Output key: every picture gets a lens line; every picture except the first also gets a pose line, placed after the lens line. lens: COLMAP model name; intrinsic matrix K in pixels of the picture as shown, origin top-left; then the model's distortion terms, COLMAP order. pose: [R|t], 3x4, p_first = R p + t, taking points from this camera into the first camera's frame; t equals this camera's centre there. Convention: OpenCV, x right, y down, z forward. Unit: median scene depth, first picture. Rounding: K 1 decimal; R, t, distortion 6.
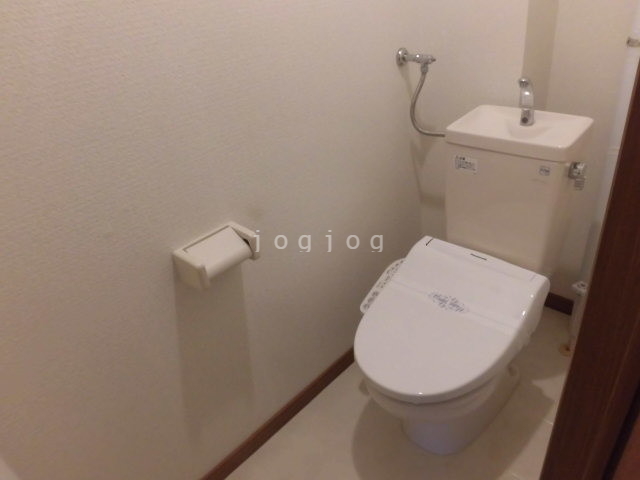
lens RADIAL K [[459.7, 0, 319.3], [0, 459.7, 239.8], [0, 0, 1]] dist [-0.038347, -0.005899]
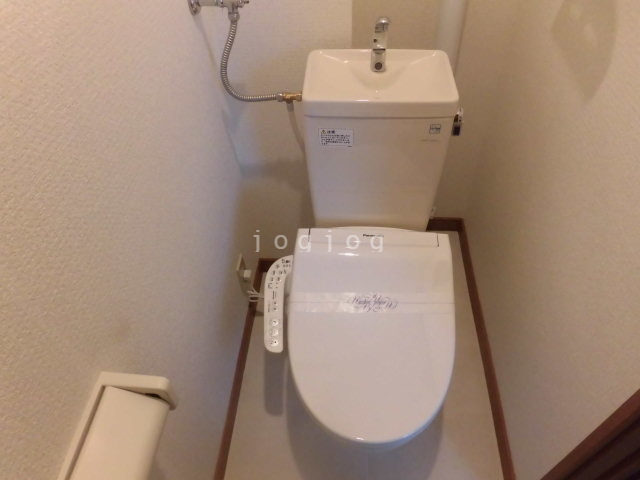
lens RADIAL K [[459.7, 0, 320.3], [0, 459.7, 239.8], [0, 0, 1]] dist [-0.038347, -0.005899]
pose [[0.768207, -0.398734, 0.500869, -0.175588], [0.285724, 0.913658, 0.289120, -0.243179], [-0.572905, -0.078994, 0.815806, 0.349283]]
